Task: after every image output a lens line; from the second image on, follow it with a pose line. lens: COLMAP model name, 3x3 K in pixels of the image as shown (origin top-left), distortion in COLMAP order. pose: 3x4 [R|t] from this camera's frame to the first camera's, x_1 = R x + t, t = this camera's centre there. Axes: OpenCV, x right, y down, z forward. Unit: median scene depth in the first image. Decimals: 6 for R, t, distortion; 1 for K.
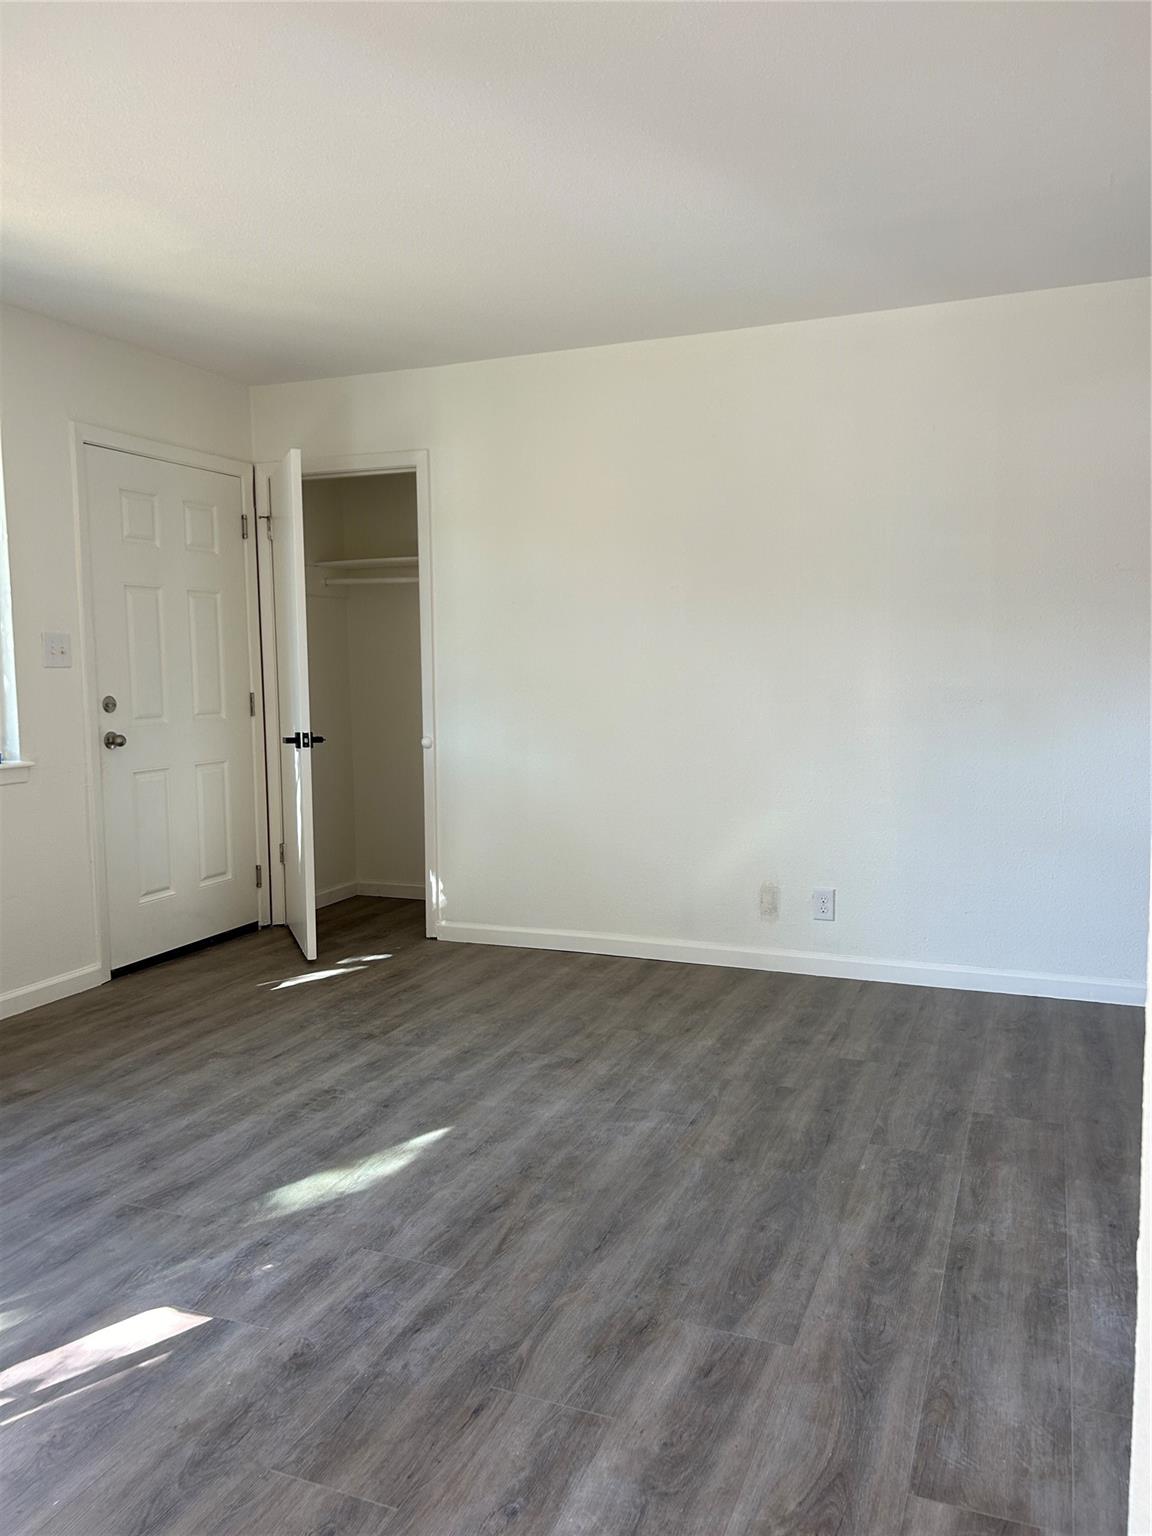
lens RADIAL K [[1161.8, 0, 570.1], [0, 1161.8, 768.9], [0, 0, 1]] dist [0.045451, -0.051228]
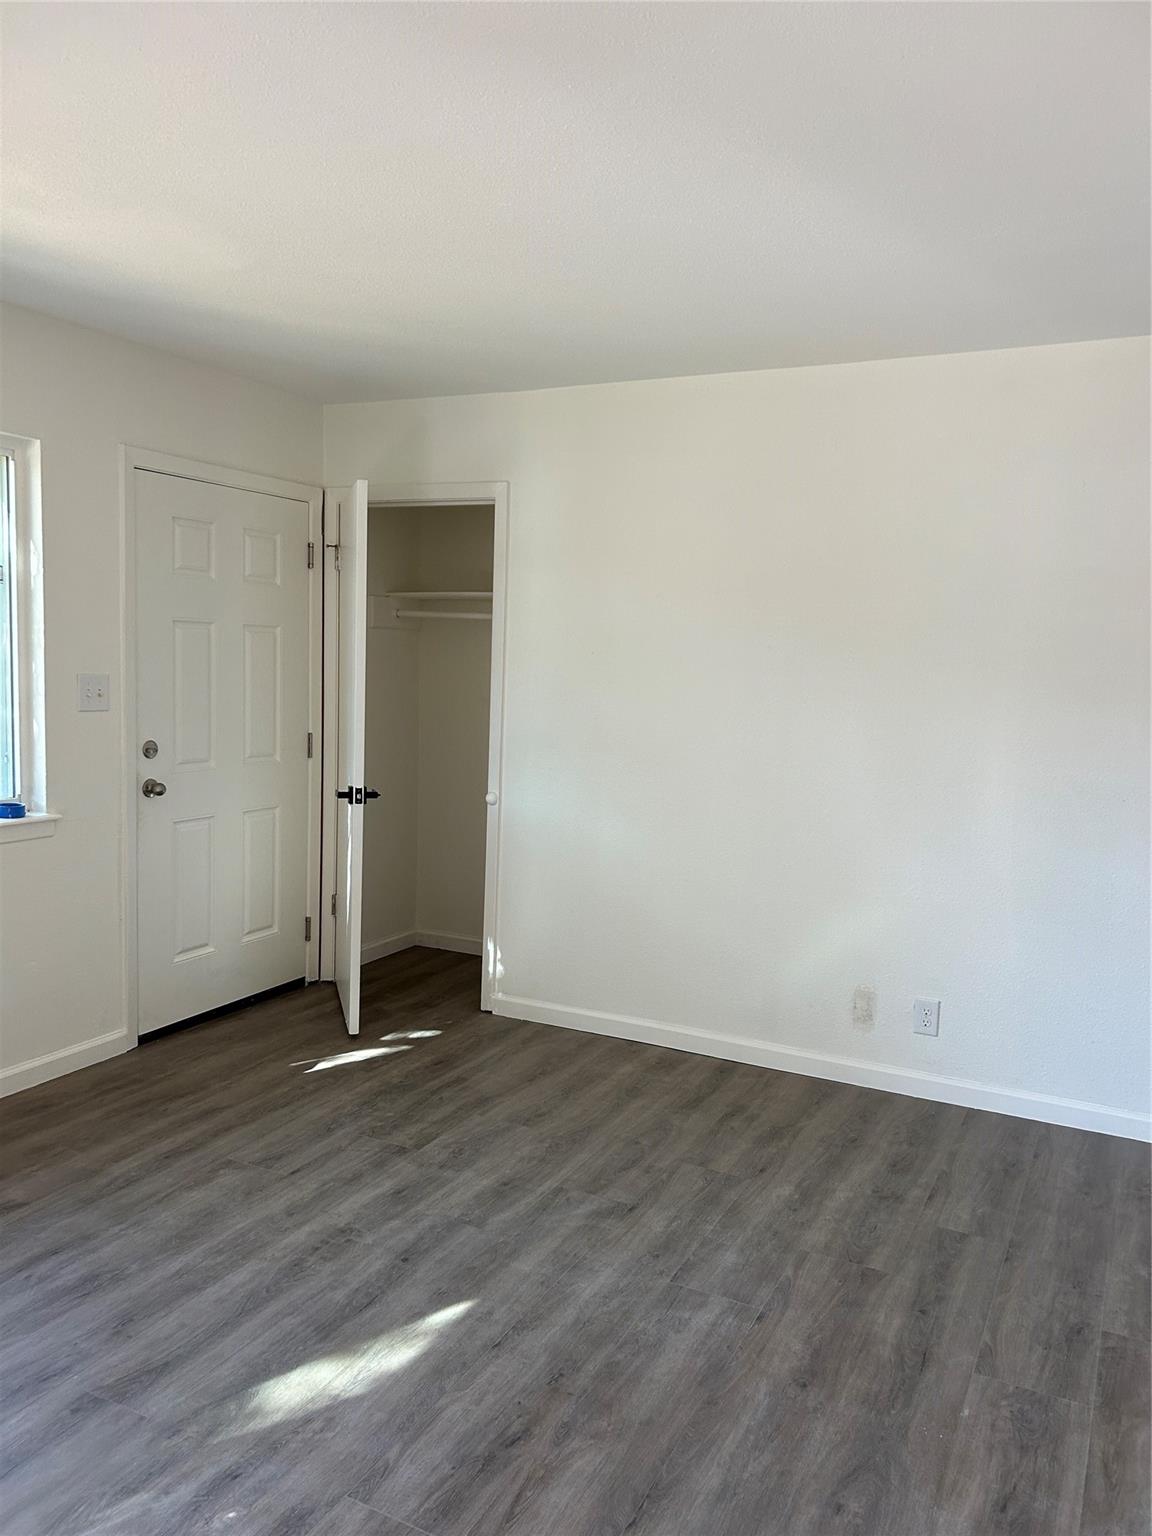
lens RADIAL K [[1161.8, 0, 578.5], [0, 1161.8, 763.6], [0, 0, 1]] dist [0.045451, -0.051228]
pose [[0.996148, 0.050688, -0.071559, 0.011833], [-0.050620, 0.998714, 0.002775, -0.074222], [0.071608, 0.000858, 0.997433, 0.119103]]
